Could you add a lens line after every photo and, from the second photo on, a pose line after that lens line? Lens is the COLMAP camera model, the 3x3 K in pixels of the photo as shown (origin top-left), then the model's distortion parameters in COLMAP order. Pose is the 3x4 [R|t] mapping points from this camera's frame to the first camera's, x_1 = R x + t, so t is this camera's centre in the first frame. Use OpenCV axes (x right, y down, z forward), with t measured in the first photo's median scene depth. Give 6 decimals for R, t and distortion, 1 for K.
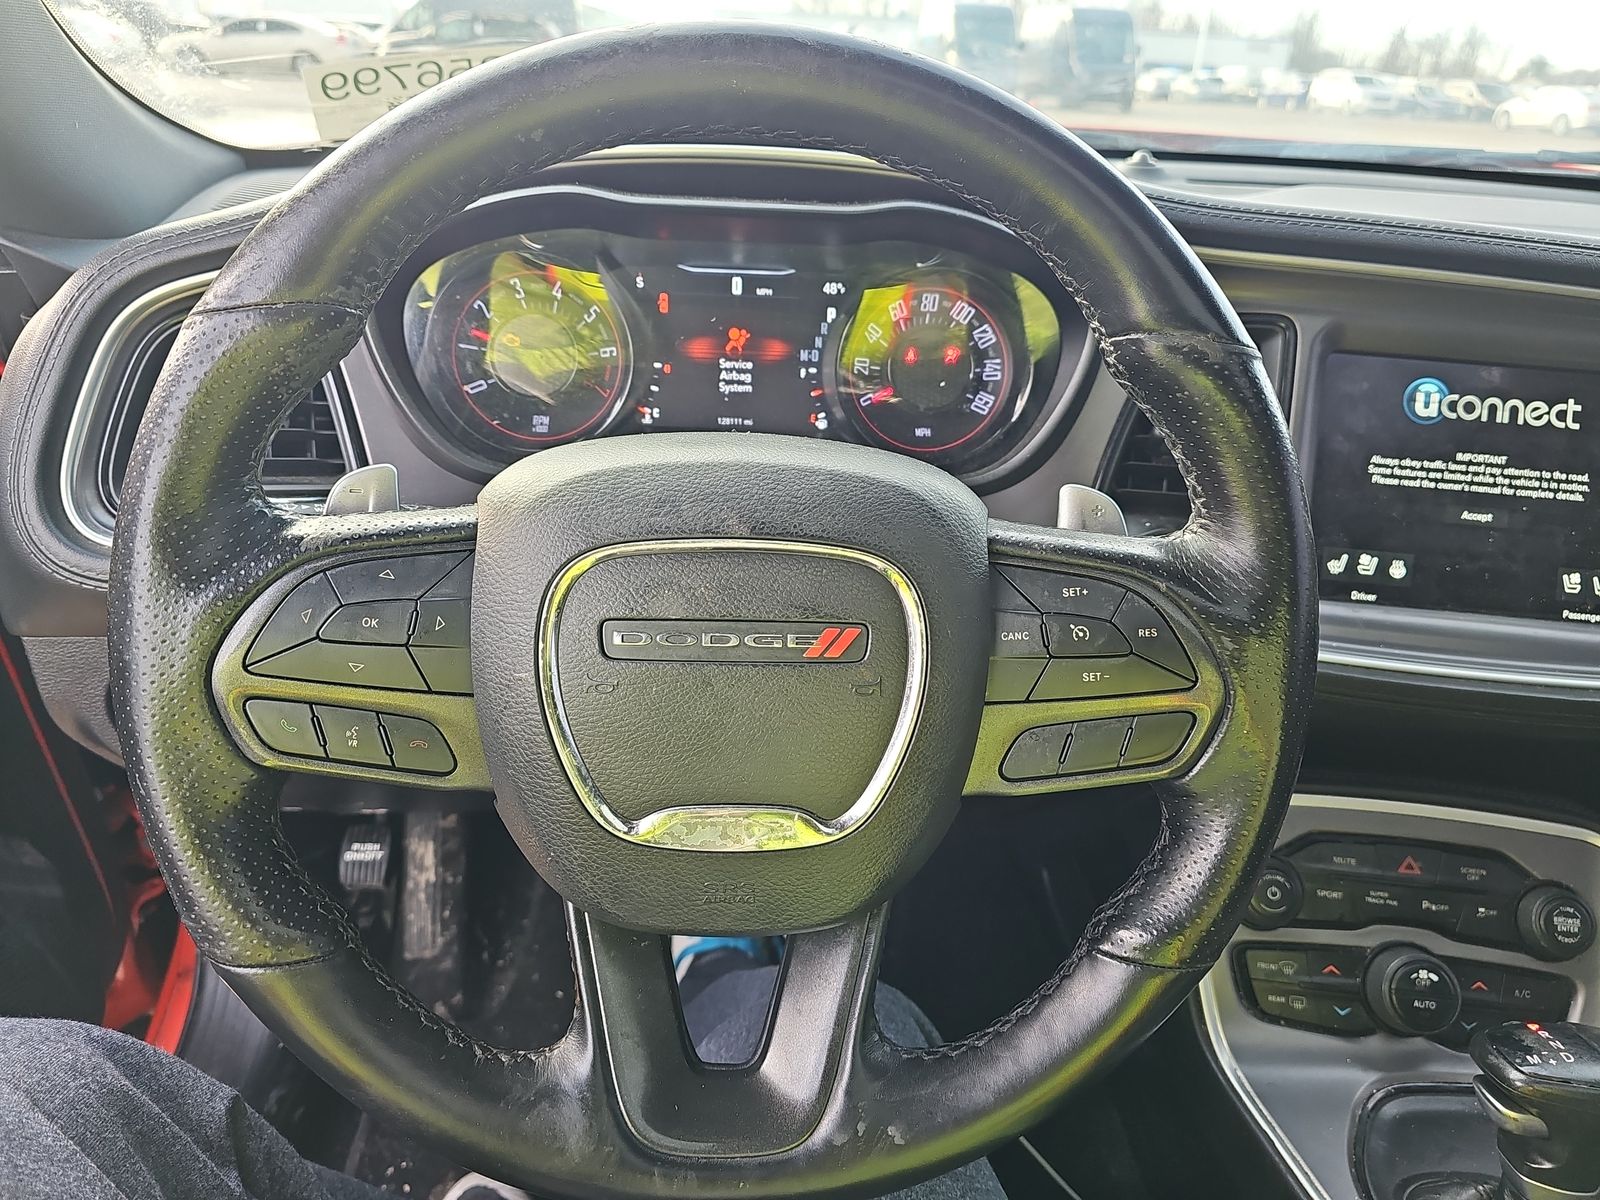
lens RADIAL K [[1077.3, 0, 809.1], [0, 1077.3, 562.9], [0, 0, 1]] dist [0.033886, -0.025280]
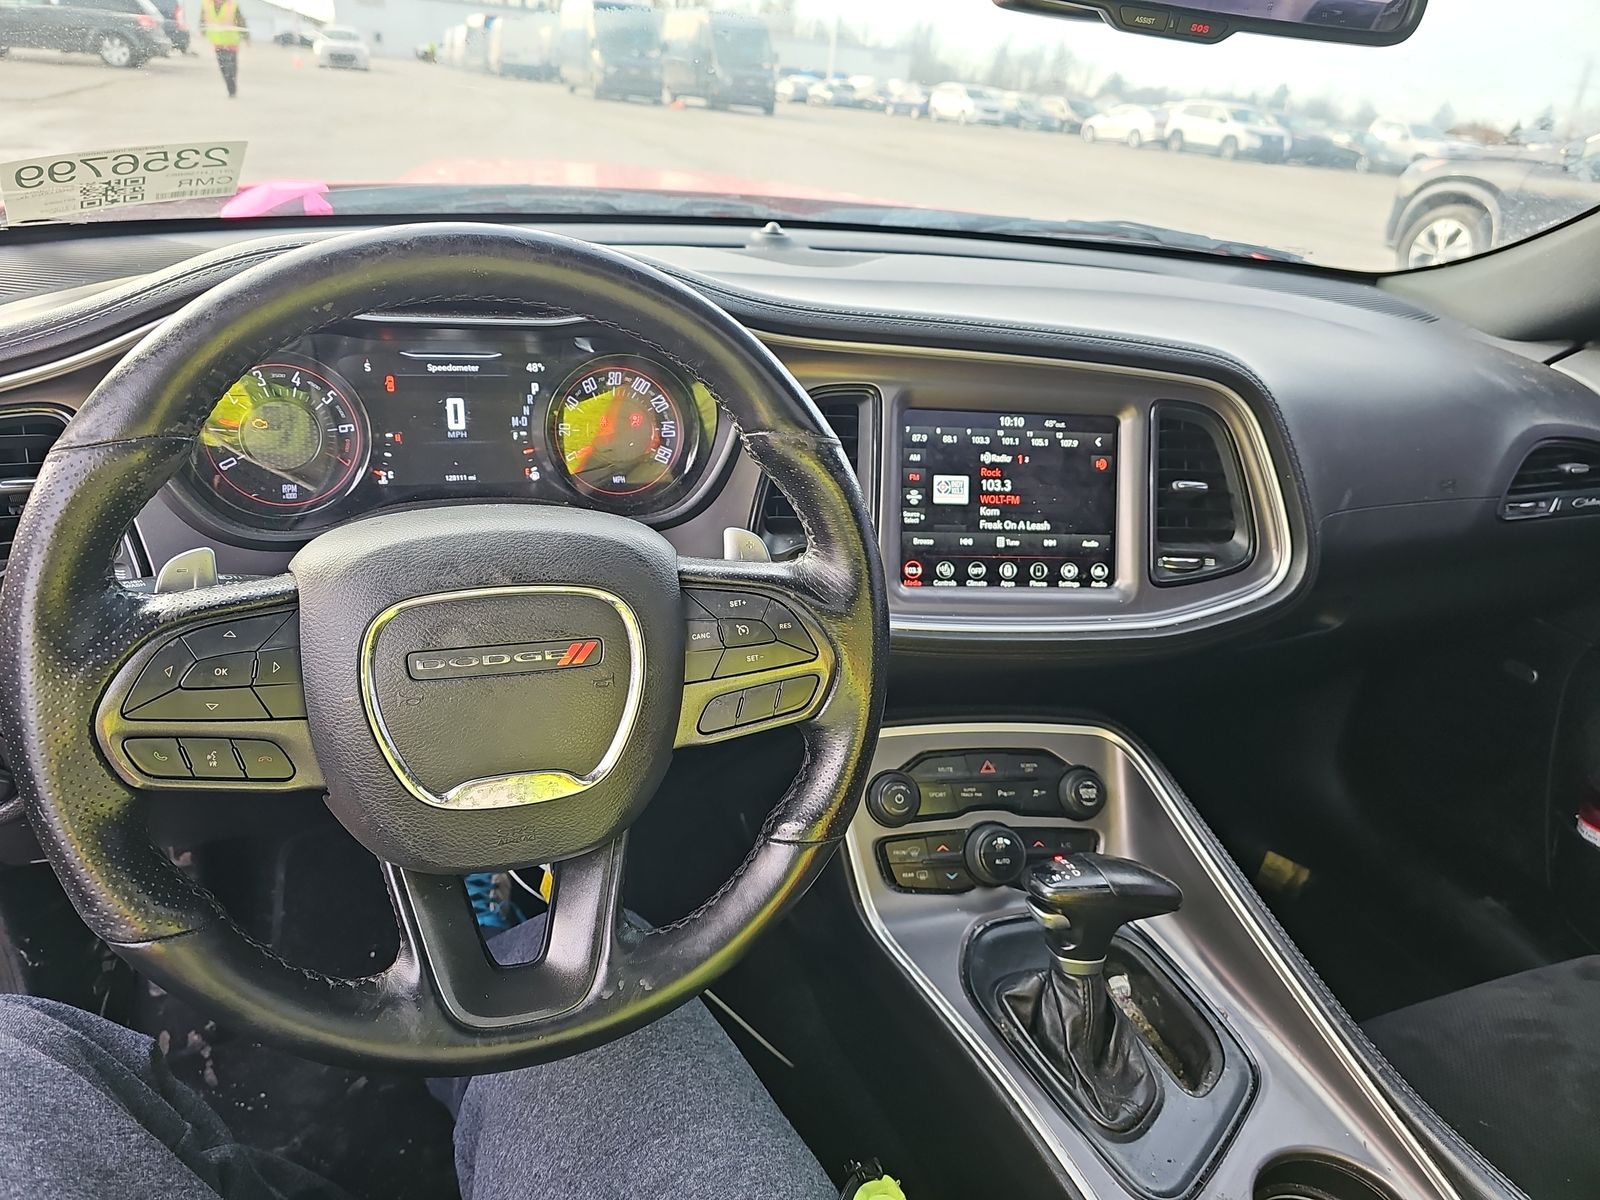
lens RADIAL K [[1077.3, 0, 806.3], [0, 1077.3, 606.5], [0, 0, 1]] dist [0.033886, -0.025280]
pose [[0.956488, -0.086867, 0.278542, -0.070487], [0.073849, 0.995644, 0.056916, -0.040975], [-0.282273, -0.033869, 0.958736, -0.408564]]
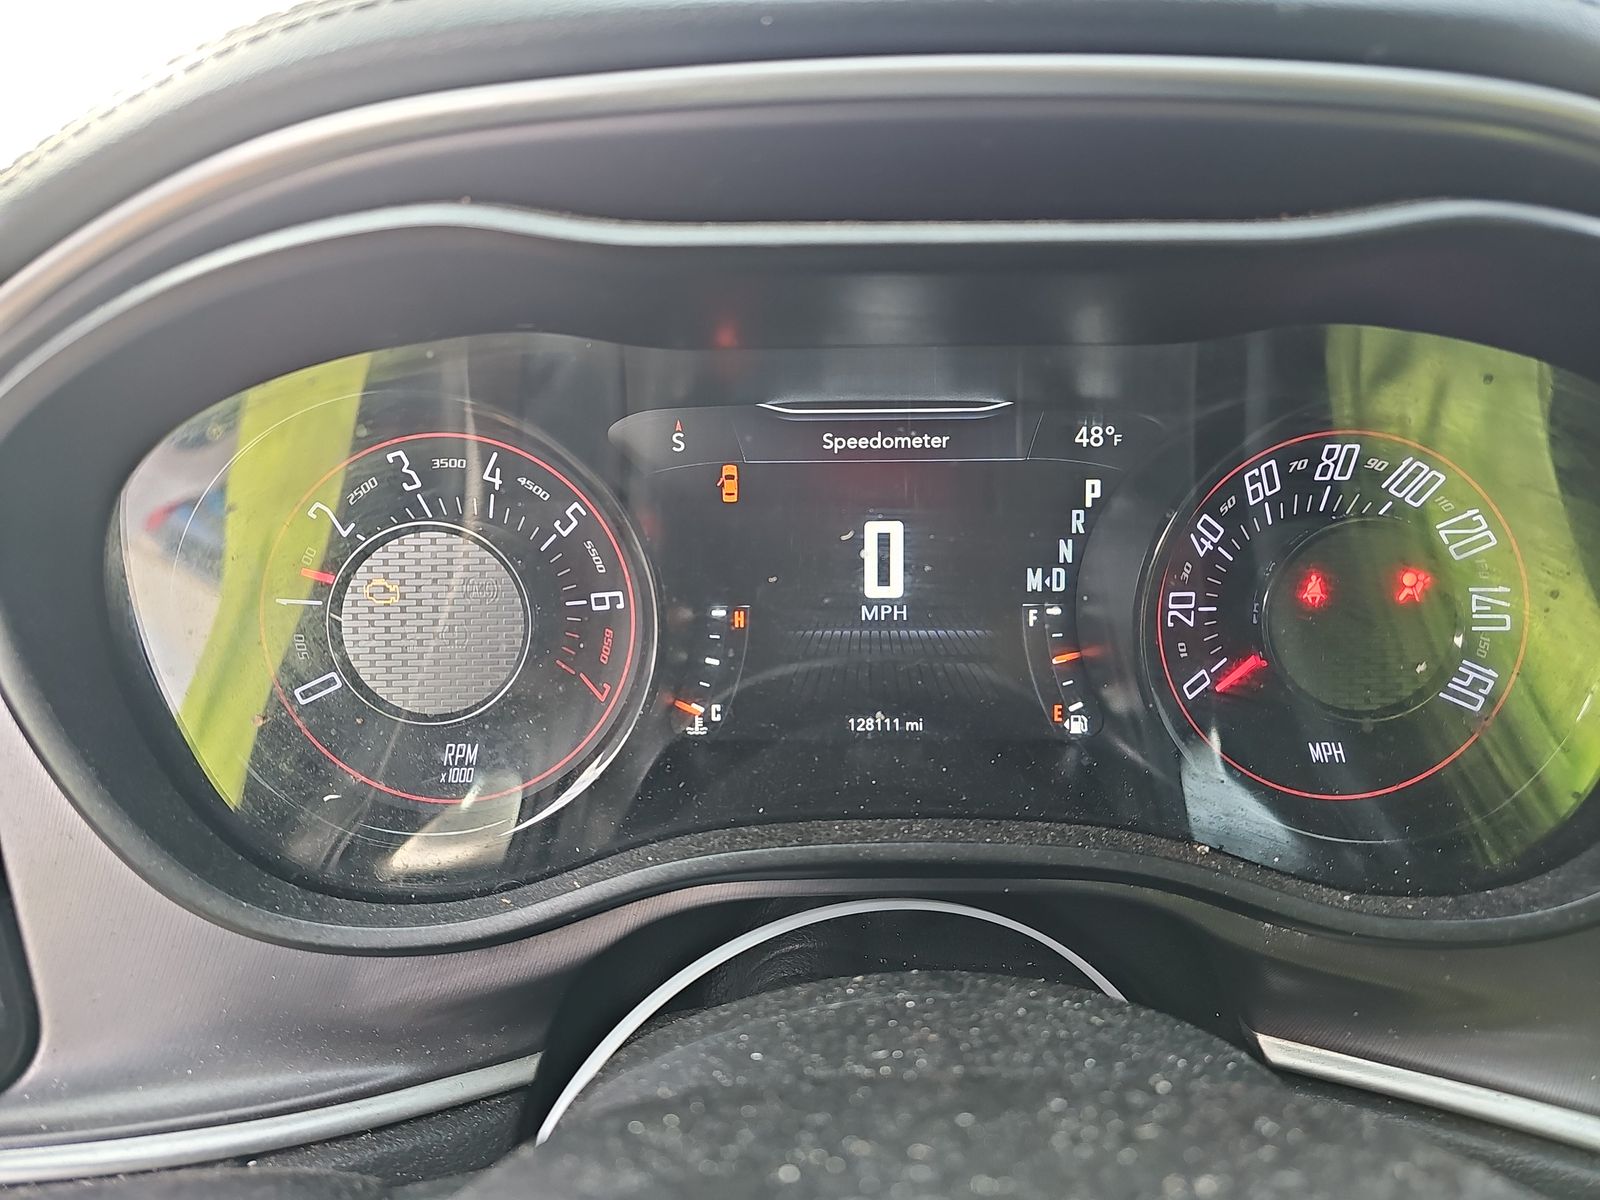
lens RADIAL K [[1077.3, 0, 790.3], [0, 1077.3, 541.9], [0, 0, 1]] dist [0.033886, -0.025280]
pose [[0.996639, -0.029578, -0.076398, -0.104975], [0.021553, 0.994363, -0.103815, -0.235961], [0.079038, 0.101820, 0.991658, 0.774348]]
